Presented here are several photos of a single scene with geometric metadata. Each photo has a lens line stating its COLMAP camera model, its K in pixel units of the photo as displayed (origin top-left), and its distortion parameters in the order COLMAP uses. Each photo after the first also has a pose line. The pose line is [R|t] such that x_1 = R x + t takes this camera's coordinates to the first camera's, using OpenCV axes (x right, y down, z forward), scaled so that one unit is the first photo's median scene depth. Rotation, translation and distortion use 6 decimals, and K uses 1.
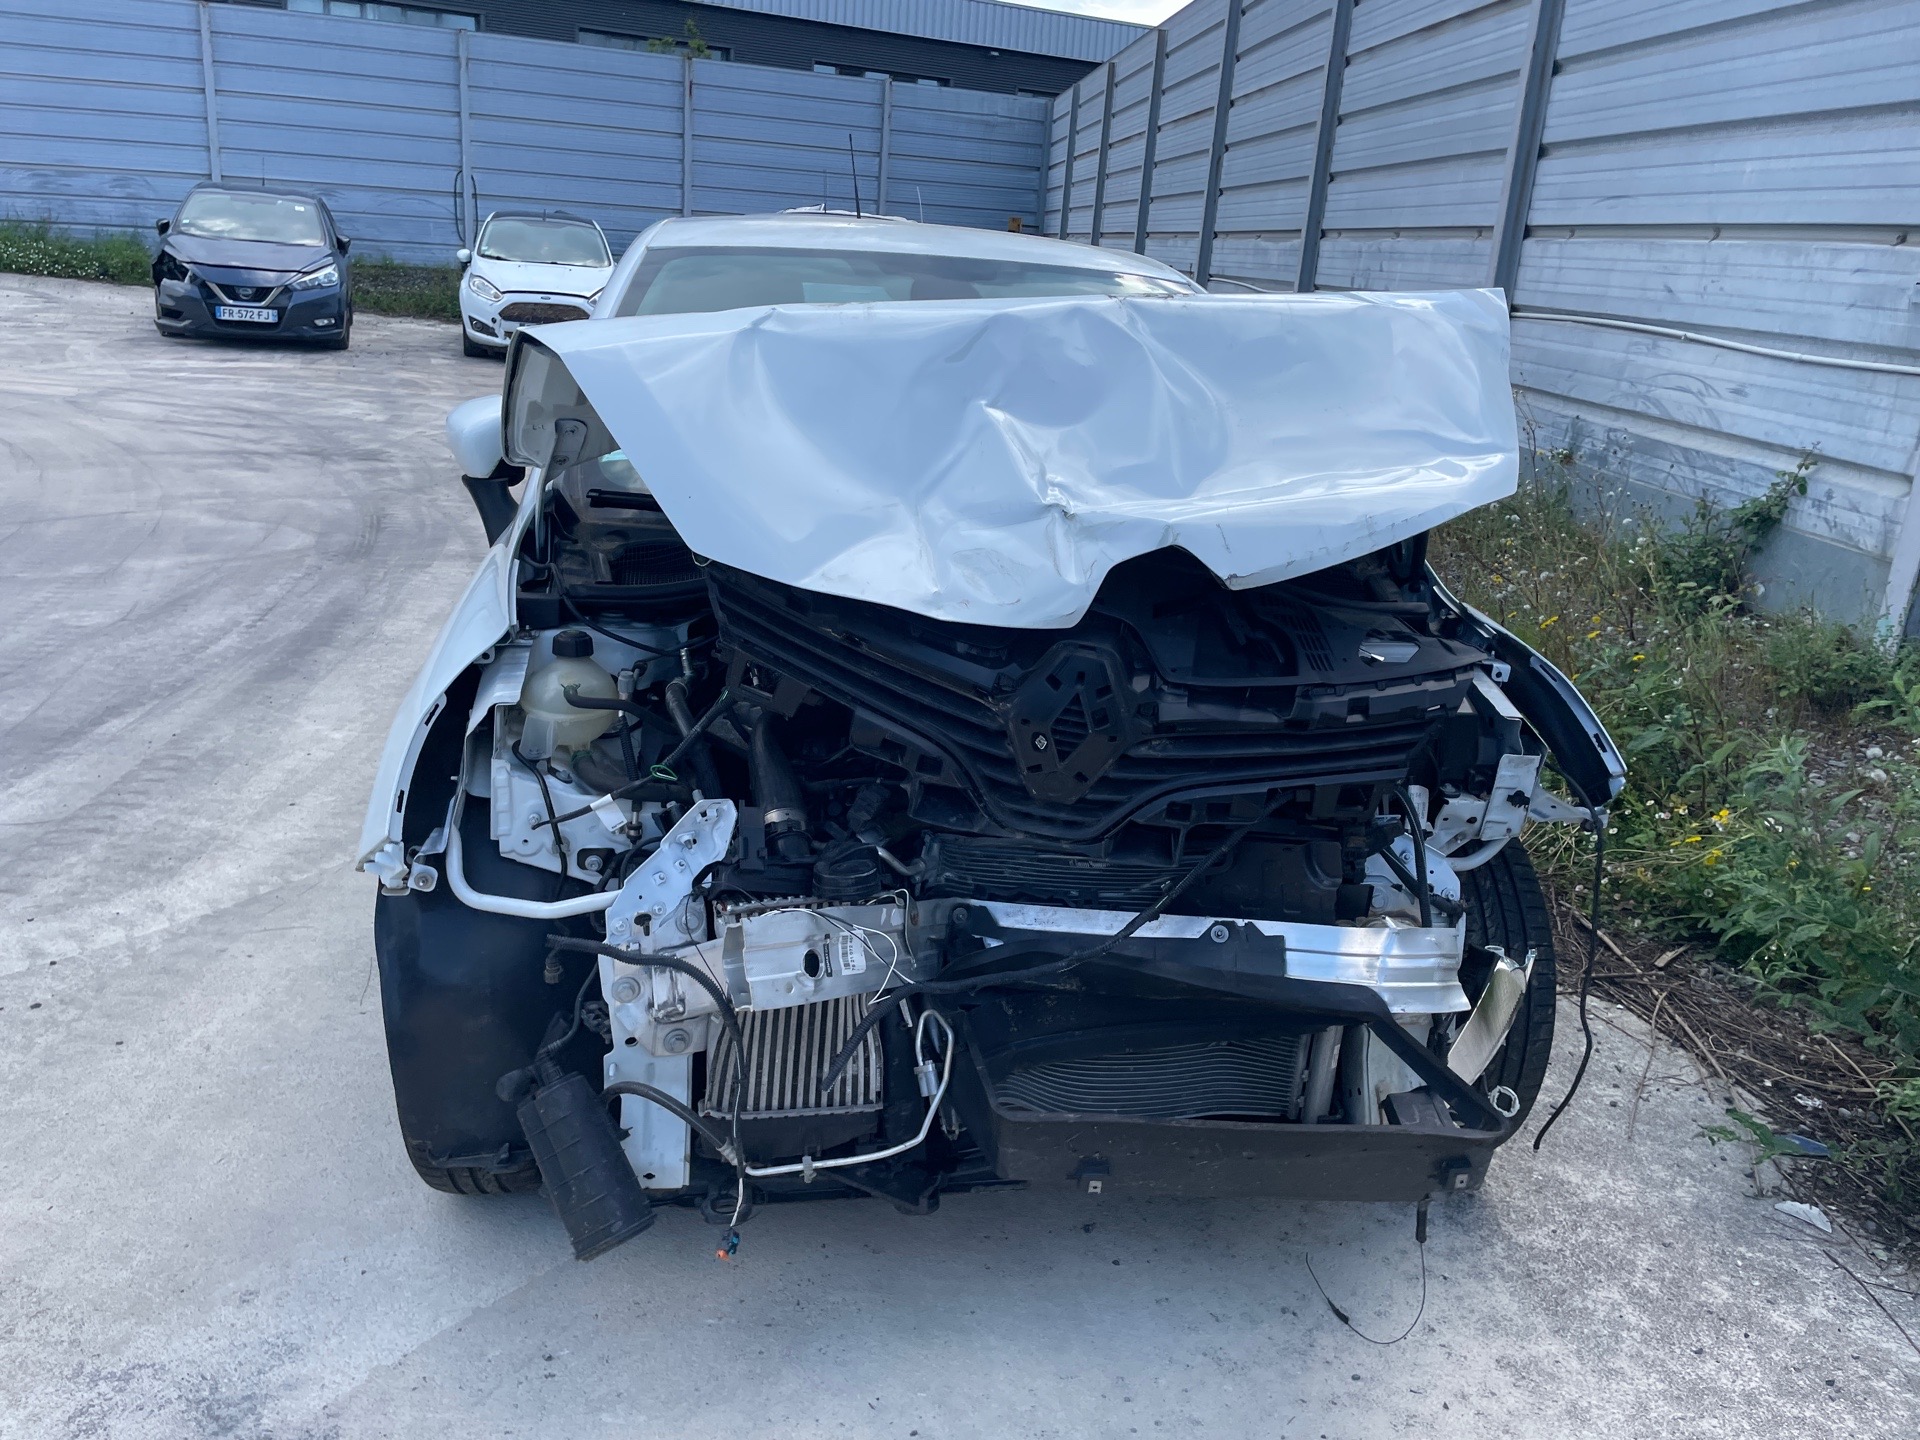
lens RADIAL K [[1461.0, 0, 960.7], [0, 1461.0, 722.1], [0, 0, 1]] dist [0.072286, -0.092020]
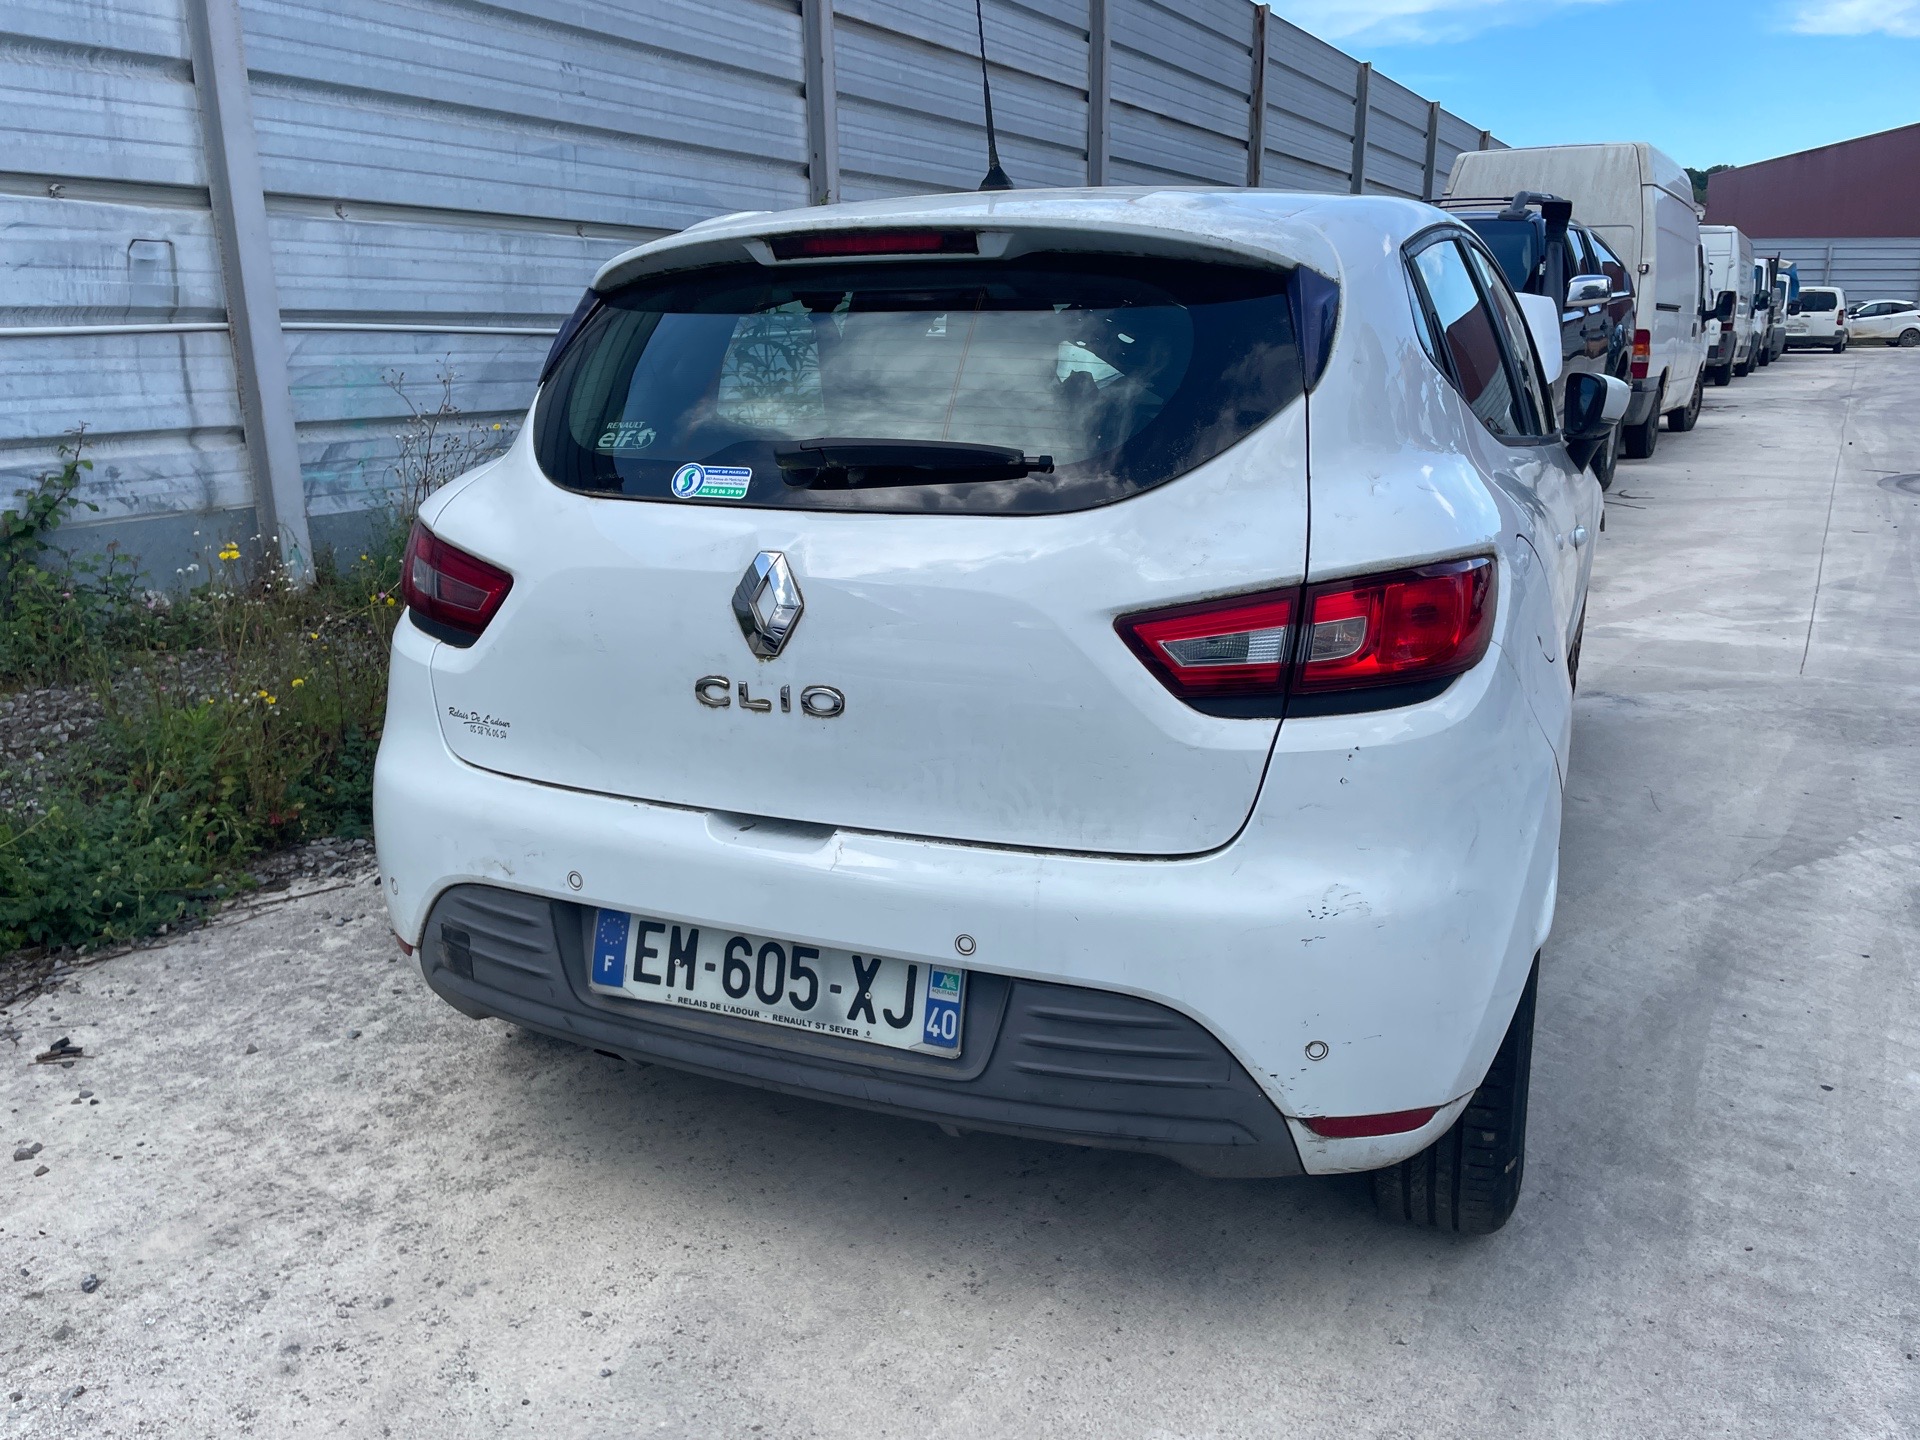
lens RADIAL K [[1461.0, 0, 966.4], [0, 1461.0, 712.3], [0, 0, 1]] dist [0.072286, -0.092020]
pose [[-0.843798, -0.185560, 0.503559, -0.342827], [0.126670, 0.842943, 0.522878, -0.436727], [-0.521497, 0.504990, -0.687769, 1.417348]]
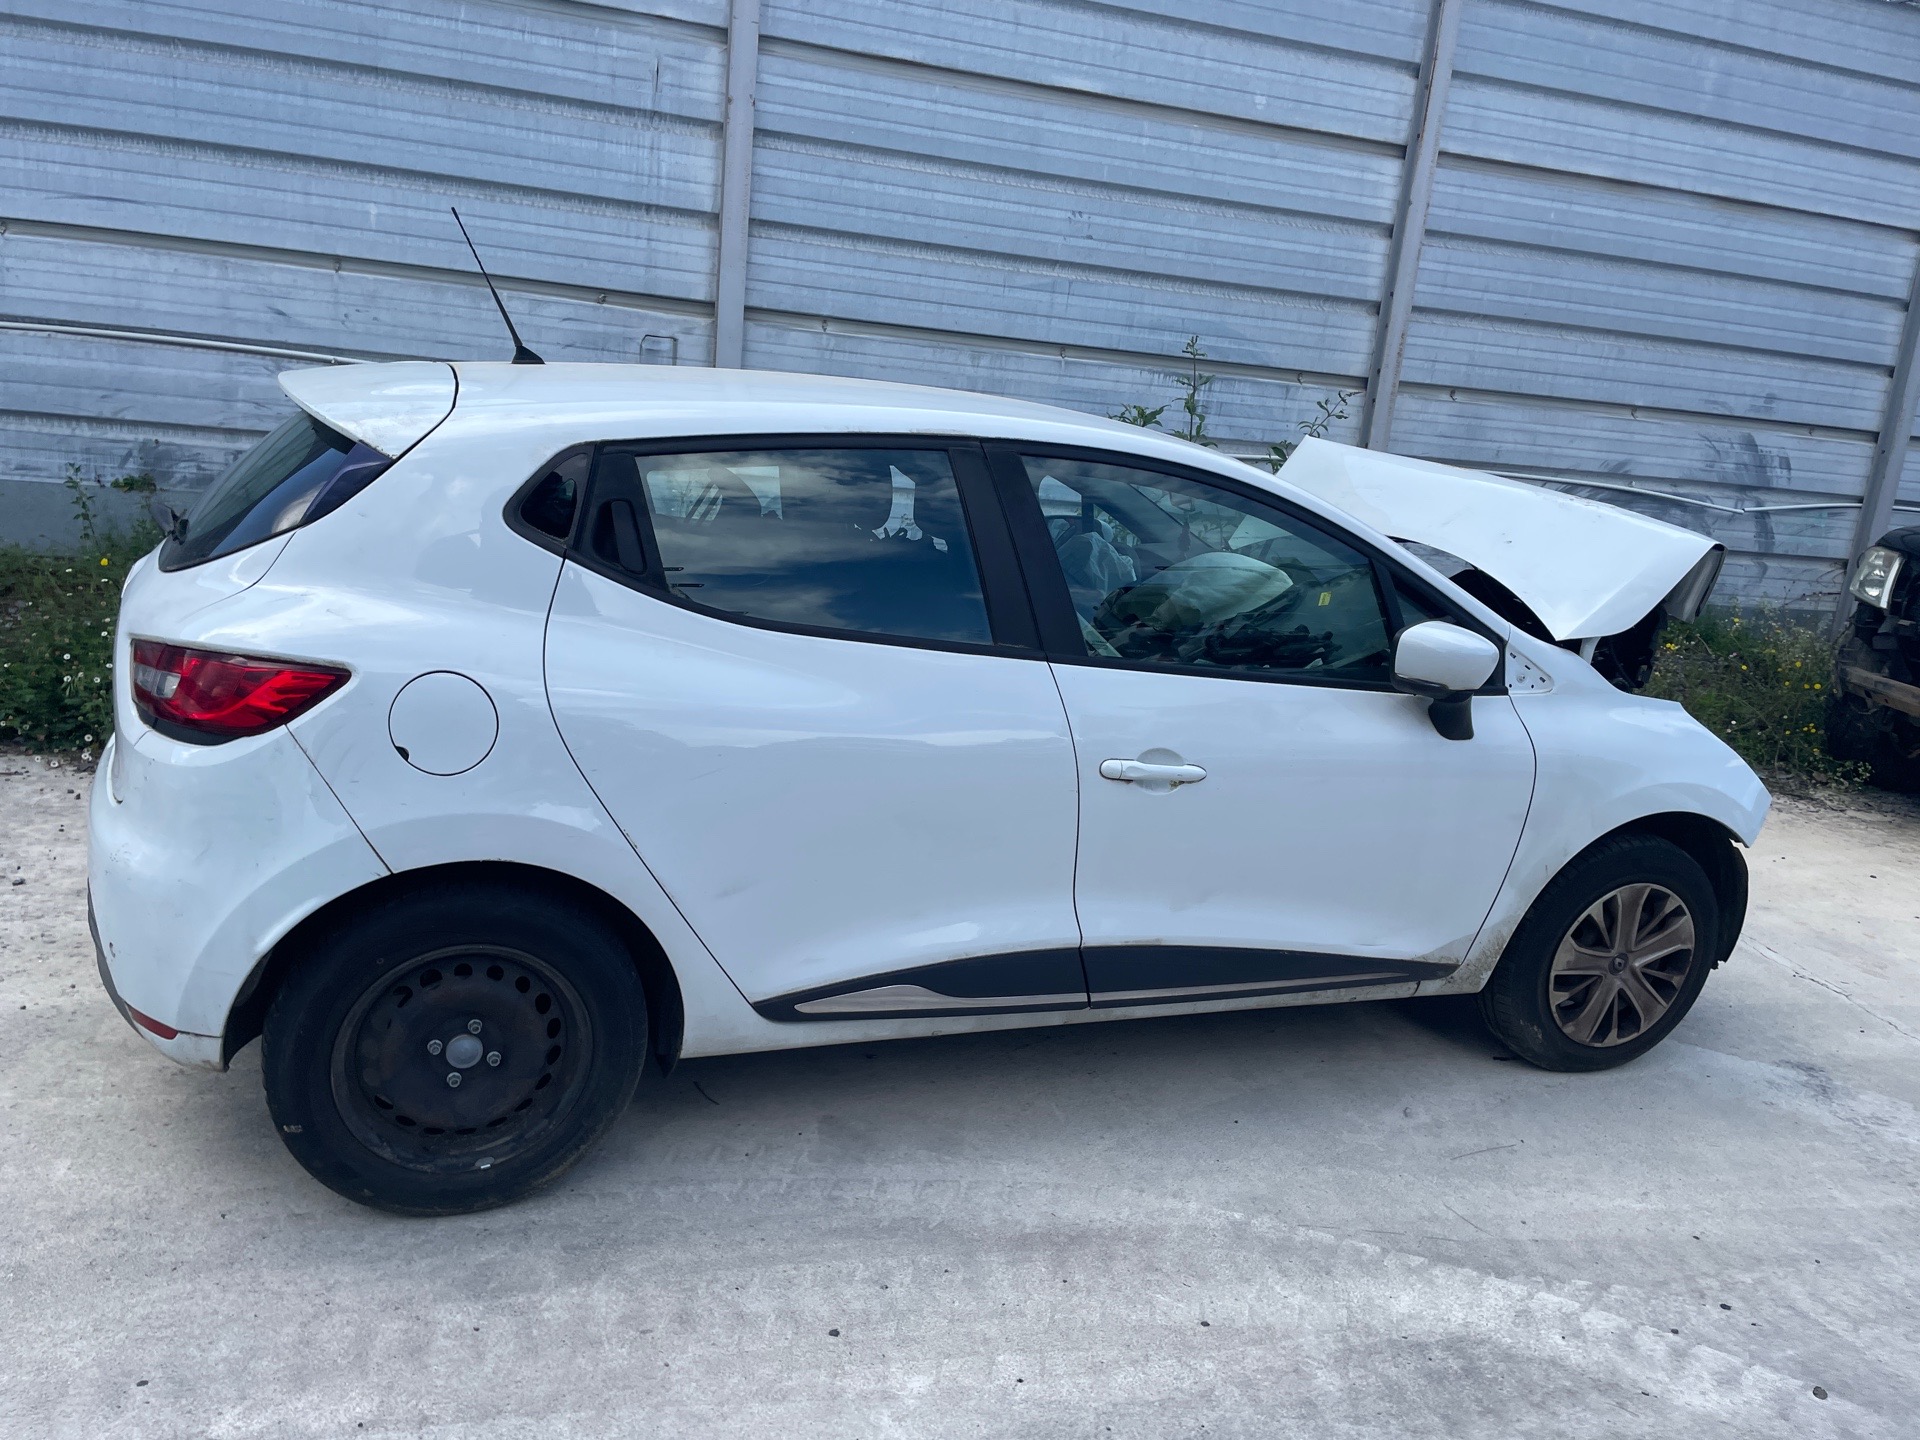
lens RADIAL K [[1461.0, 0, 945.6], [0, 1461.0, 732.3], [0, 0, 1]] dist [0.072286, -0.092020]
pose [[-0.216746, -0.323652, 0.921016, -0.785527], [0.188529, 0.911806, 0.364783, -0.376721], [-0.957851, 0.252704, -0.136613, 0.928270]]
